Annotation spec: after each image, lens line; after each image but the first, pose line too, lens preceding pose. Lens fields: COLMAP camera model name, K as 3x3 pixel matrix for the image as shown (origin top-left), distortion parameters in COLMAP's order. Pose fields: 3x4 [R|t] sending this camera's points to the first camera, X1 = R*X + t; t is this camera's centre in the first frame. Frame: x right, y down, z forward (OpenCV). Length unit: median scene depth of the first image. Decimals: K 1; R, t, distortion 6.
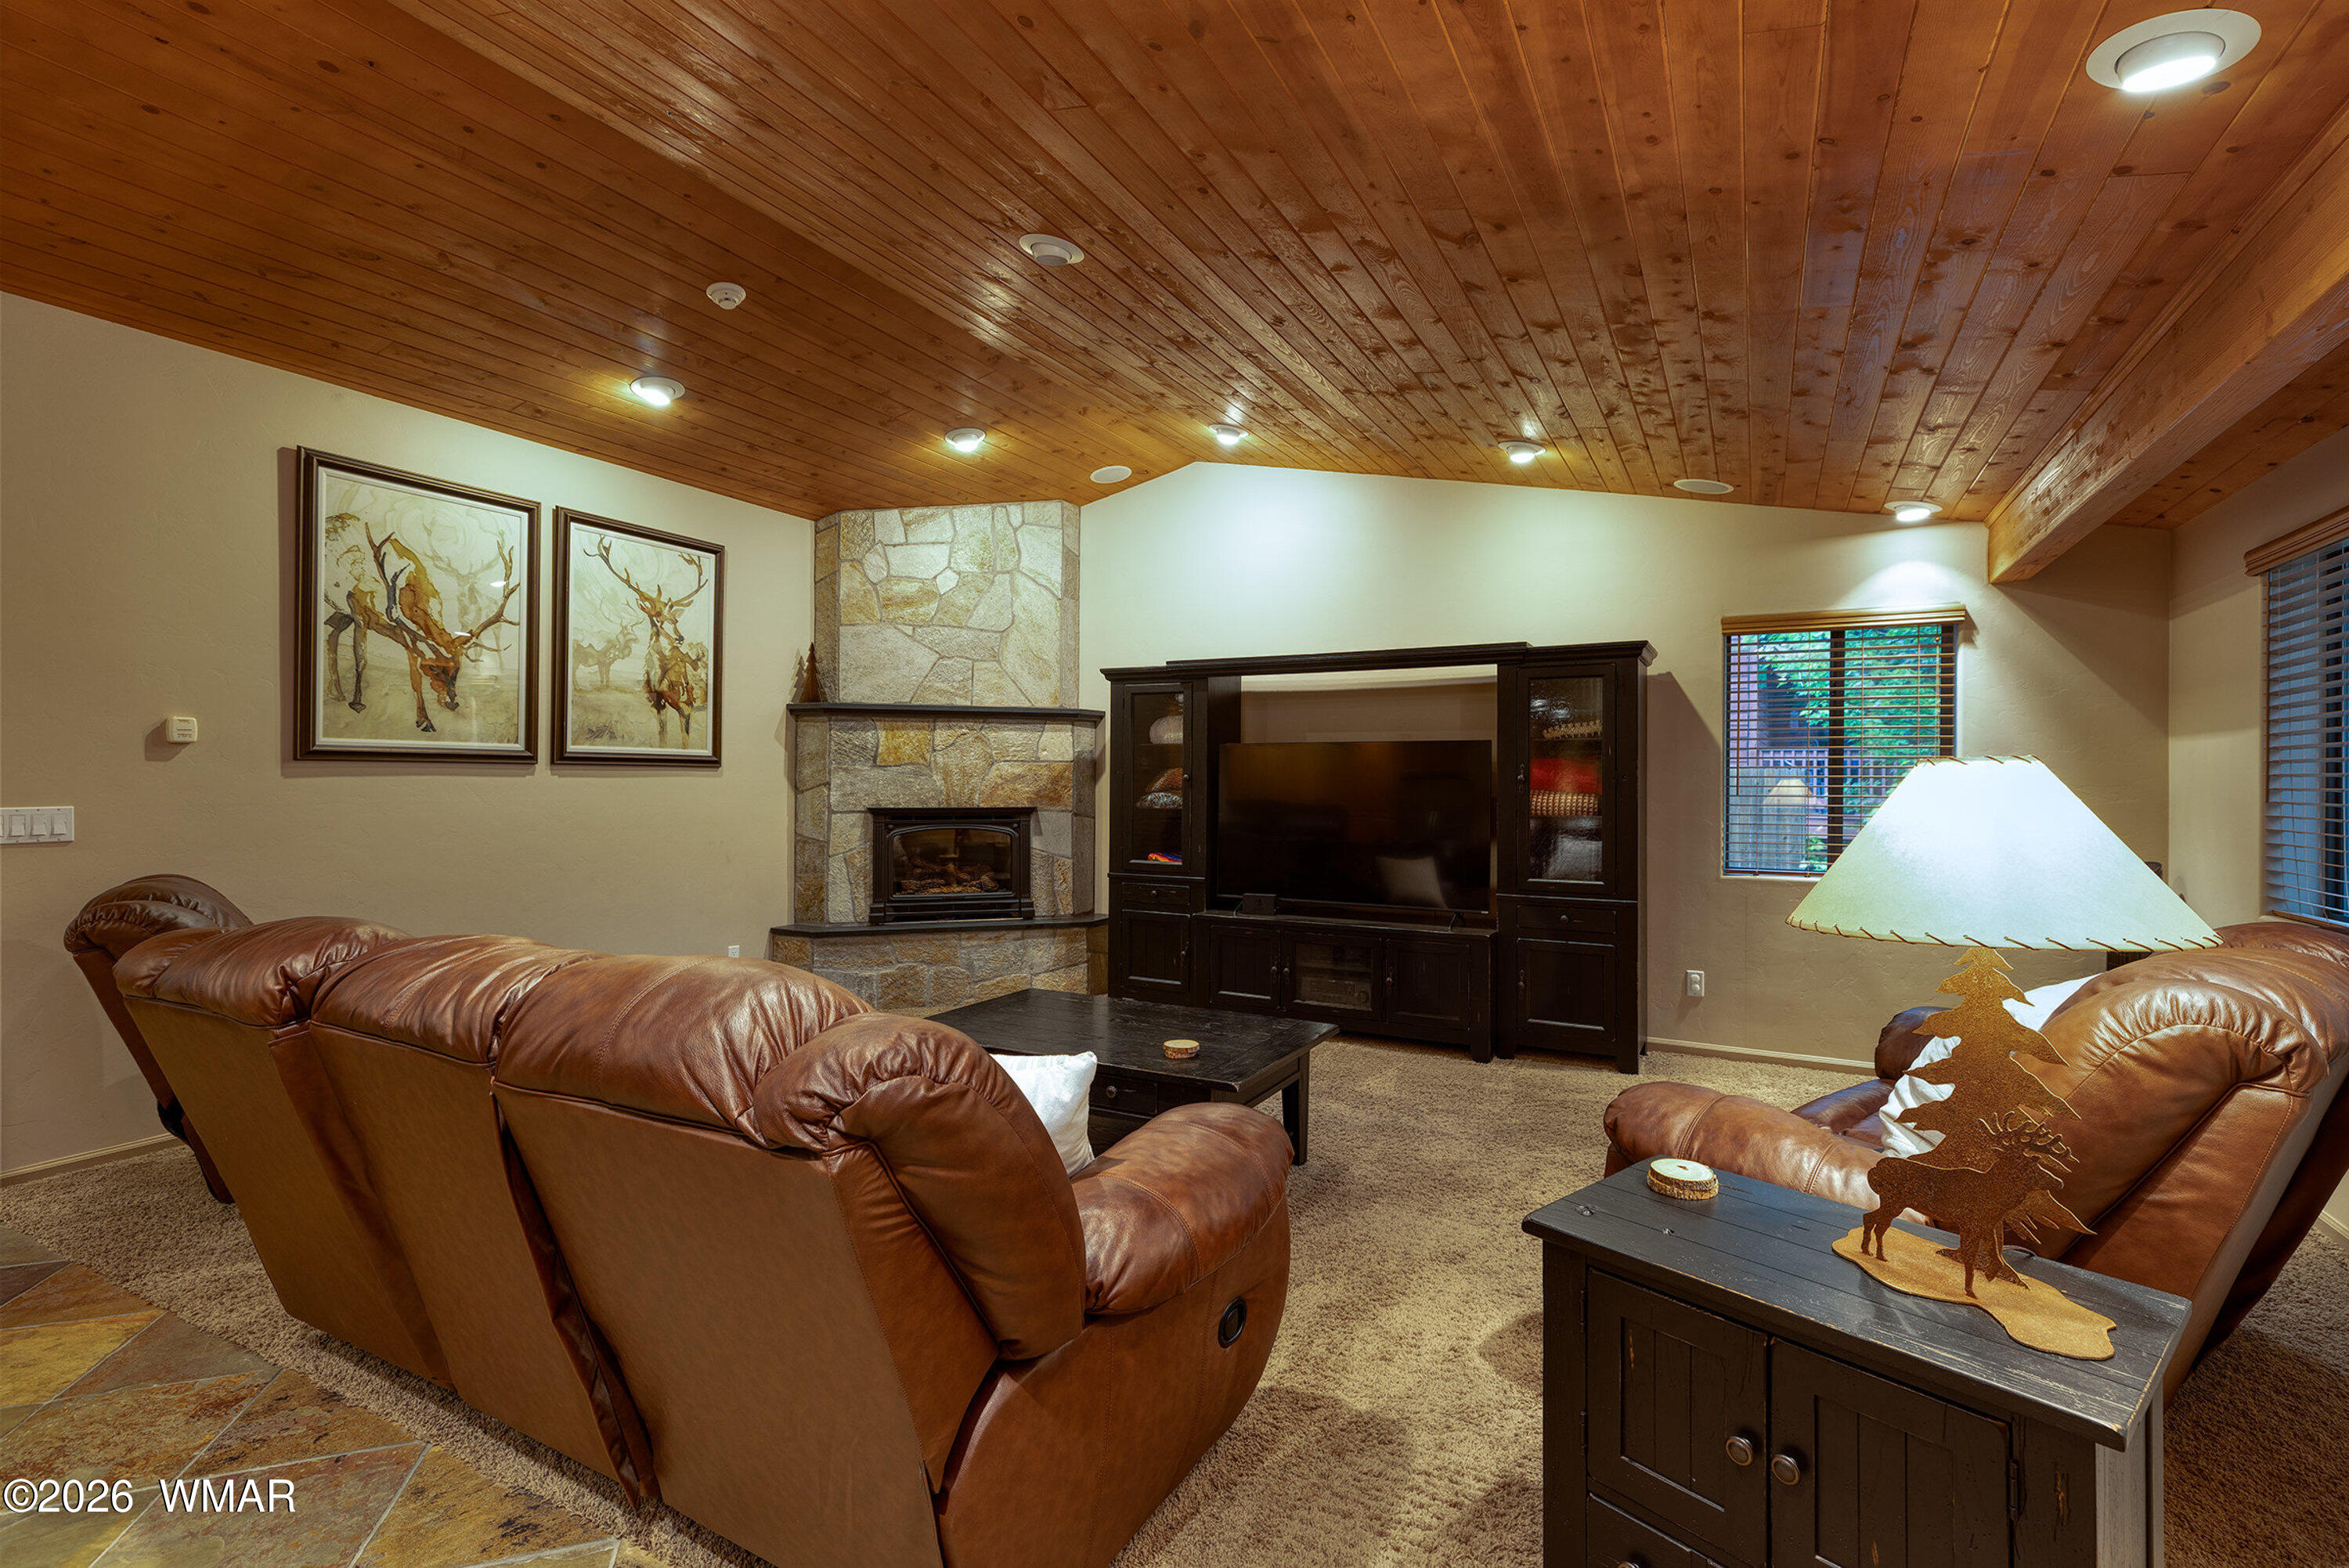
lens RADIAL K [[1060.6, 0, 1174.7], [0, 1060.6, 776.6], [0, 0, 1]] dist [0.008116, 0.000280]
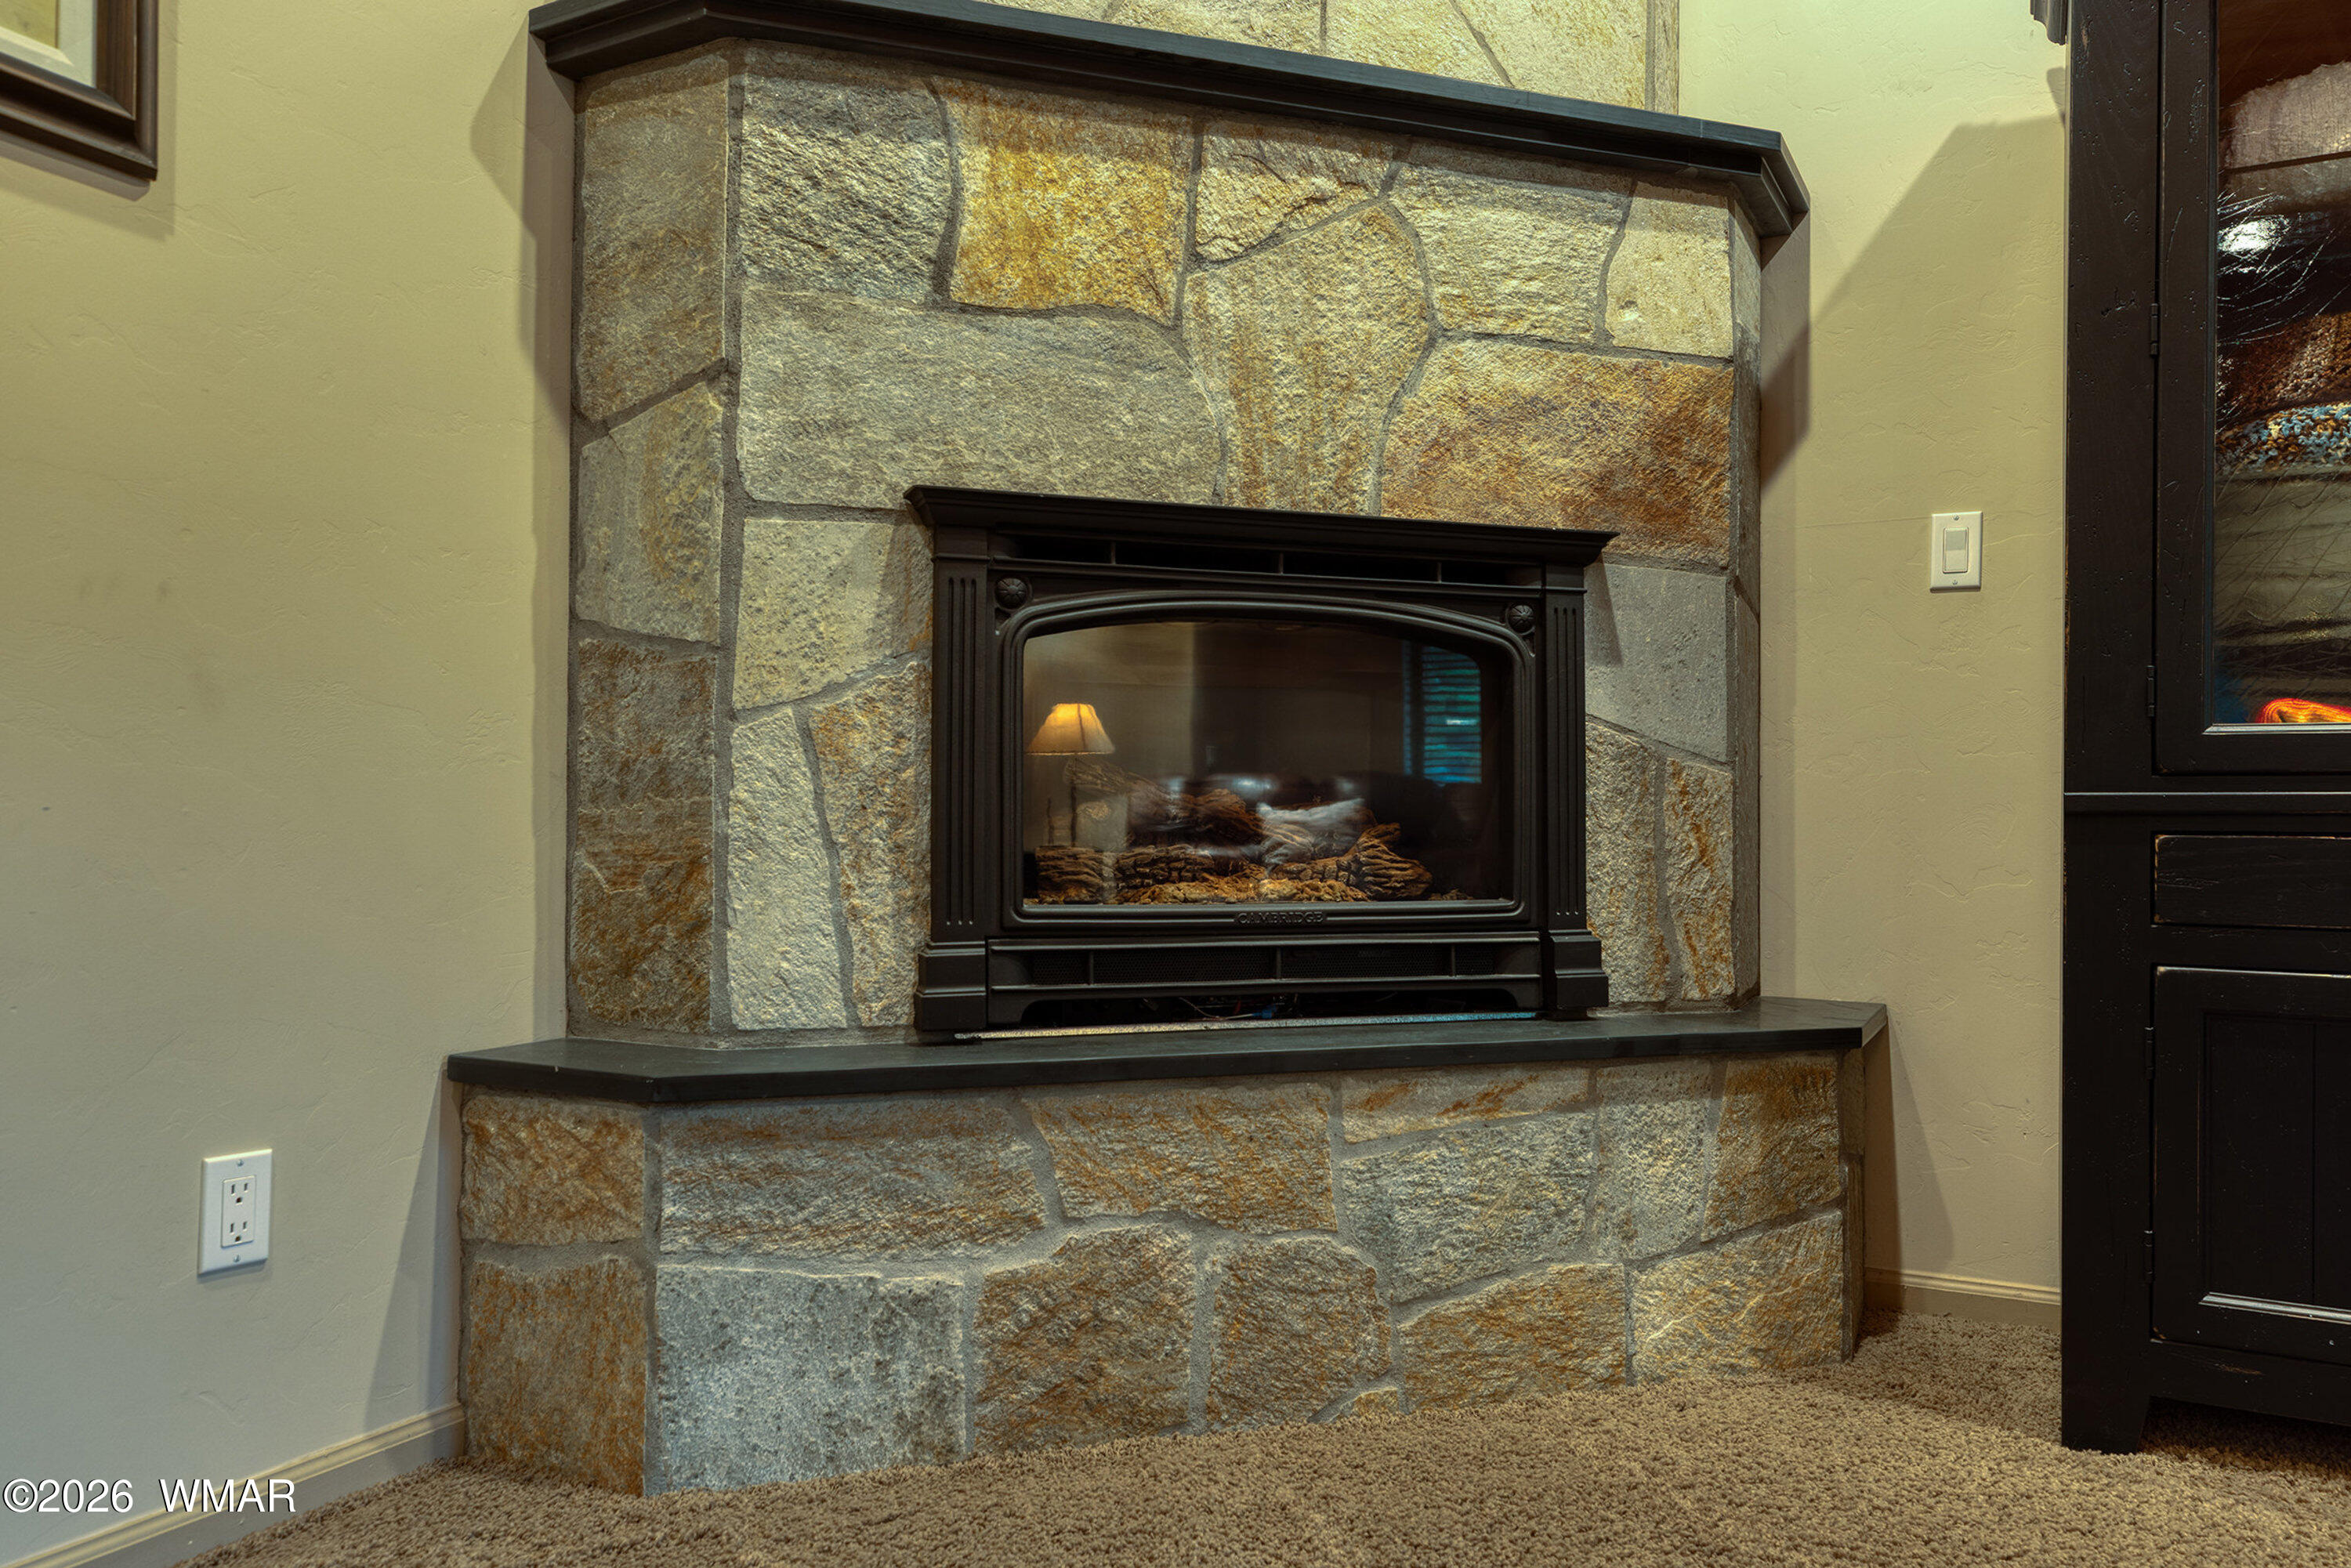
lens RADIAL K [[1600.4, 0, 1184.8], [0, 1600.4, 813.9], [0, 0, 1]] dist [0.008101, -0.000082]
pose [[0.999947, -0.000009, 0.010331, -0.243109], [0.000103, 0.999958, -0.009111, 0.099418], [-0.010331, 0.009112, 0.999905, 0.693614]]
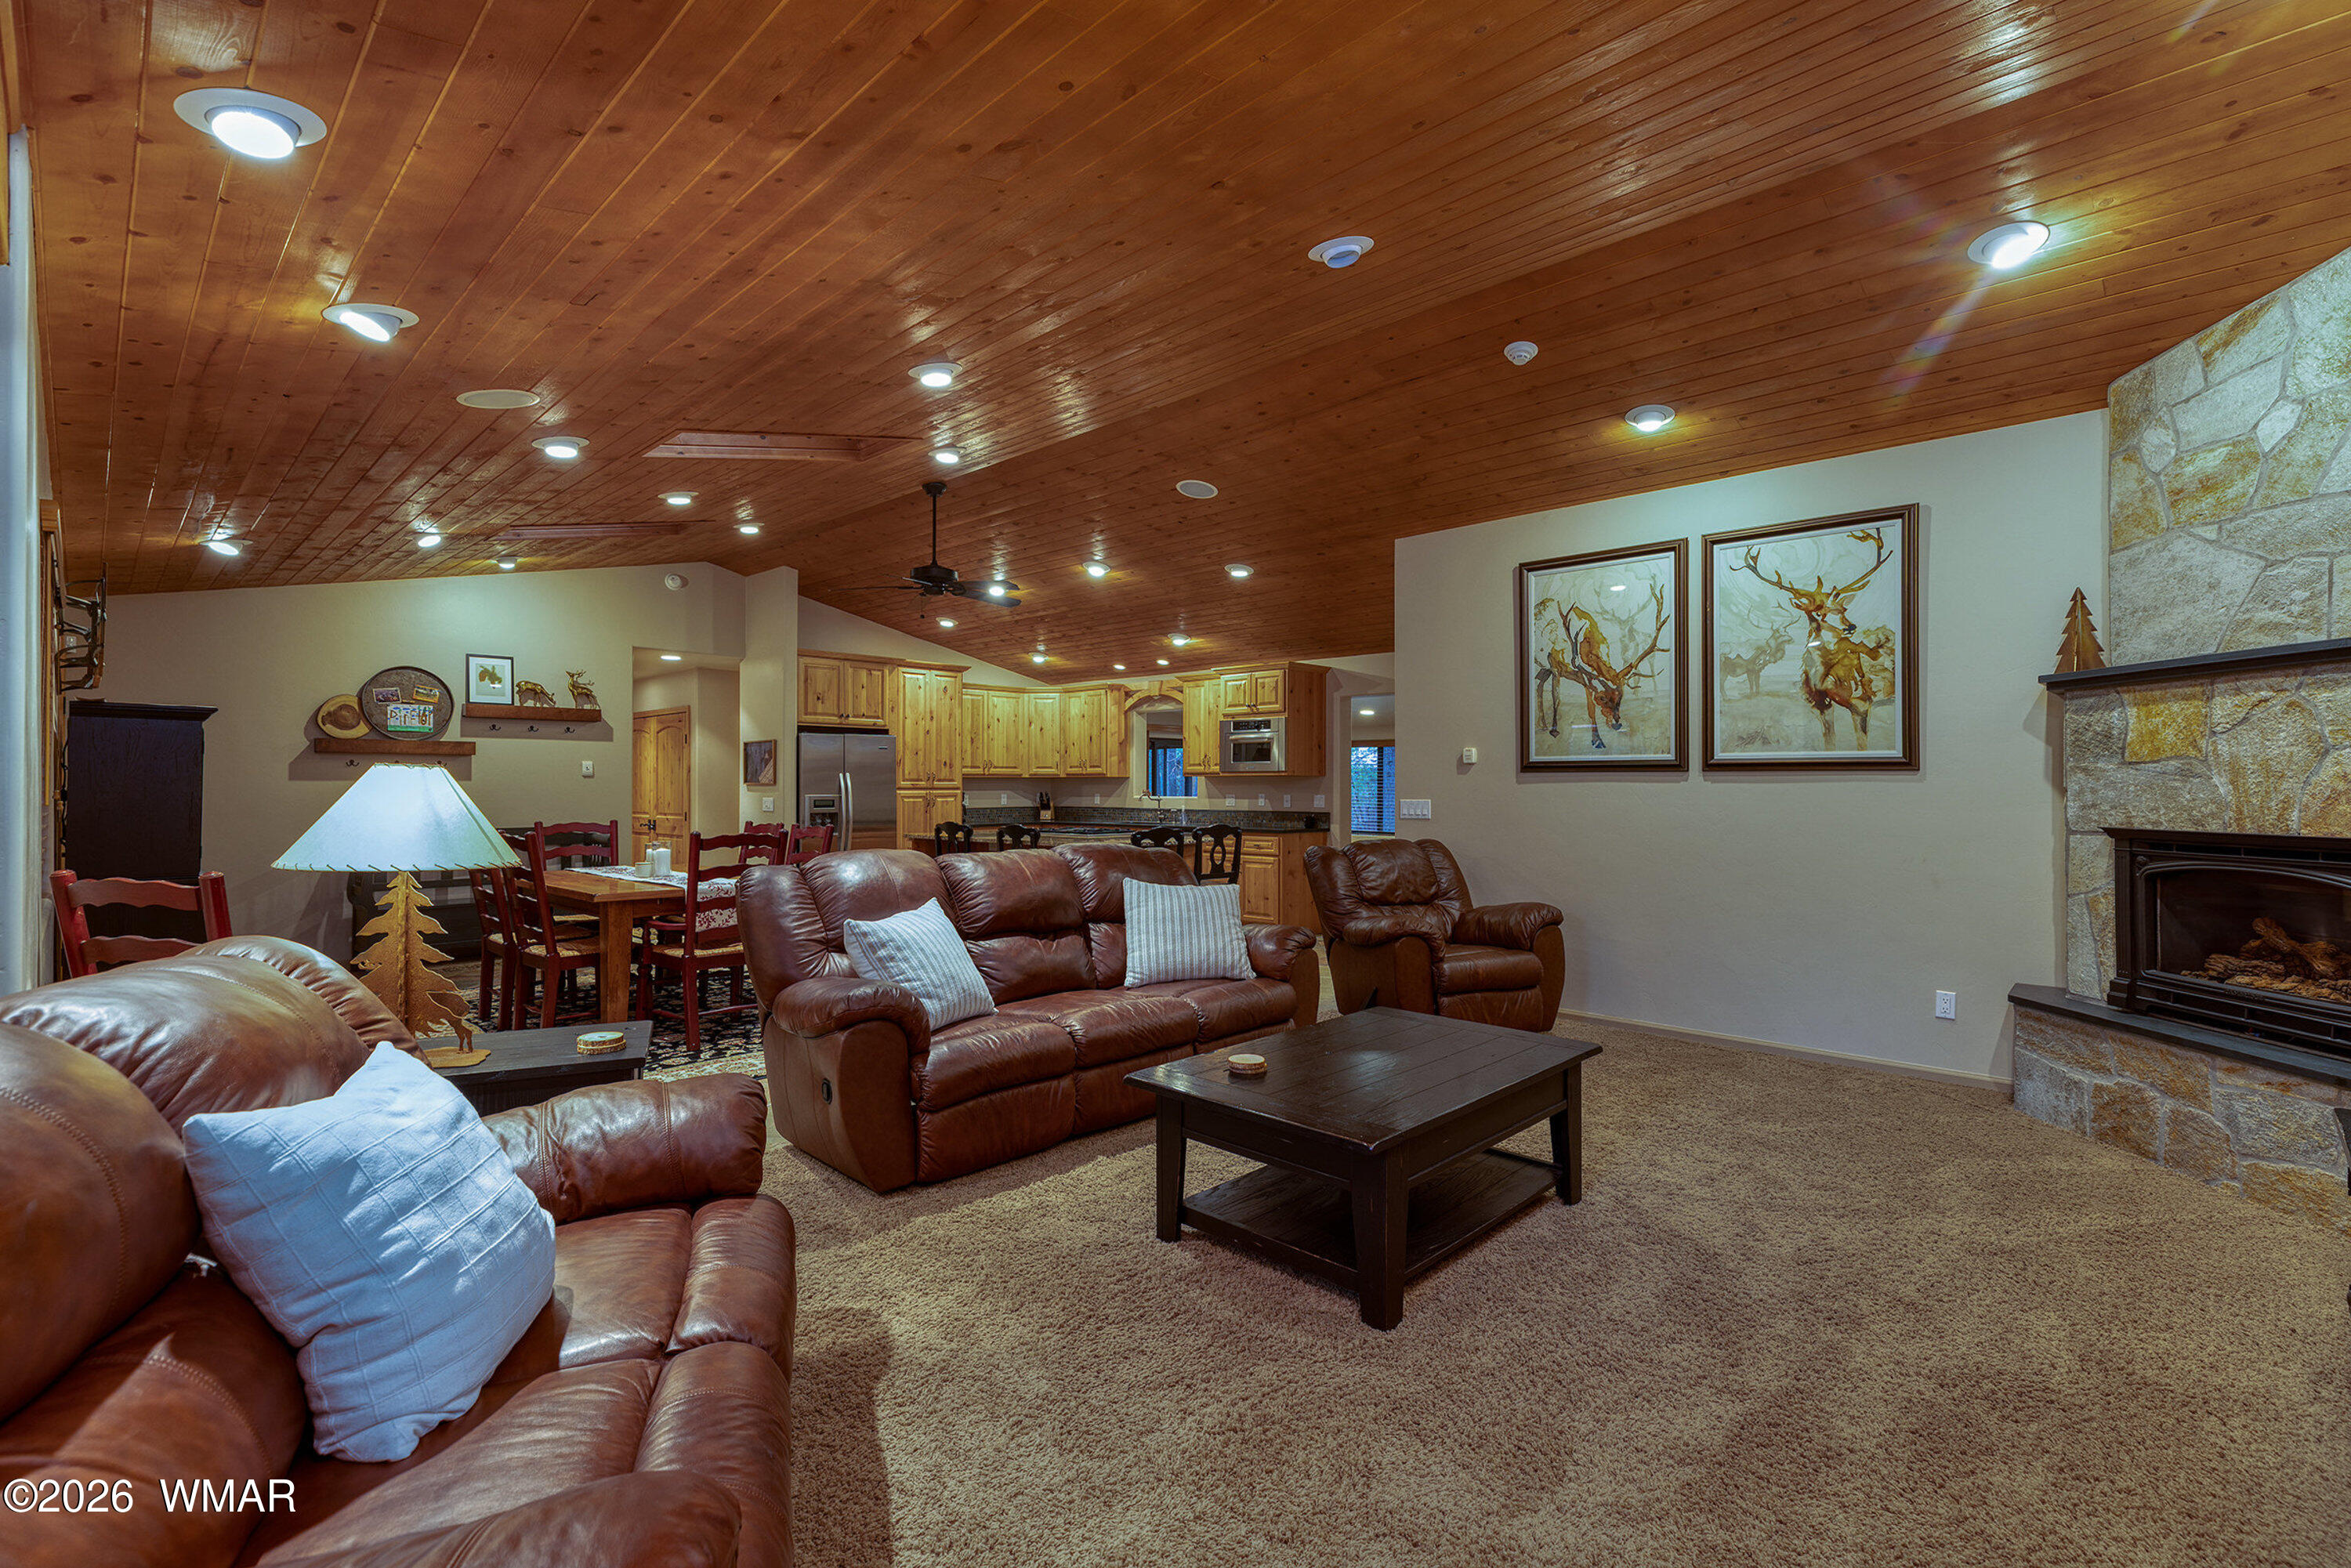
lens RADIAL K [[1061.6, 0, 1175.7], [0, 1061.6, 776.6], [0, 0, 1]] dist [0.008116, 0.000280]
pose [[-0.274746, -0.012578, -0.961435, 0.511312], [-0.000736, 0.999917, -0.012871, 0.007123], [0.961517, -0.002828, -0.274732, 0.644421]]
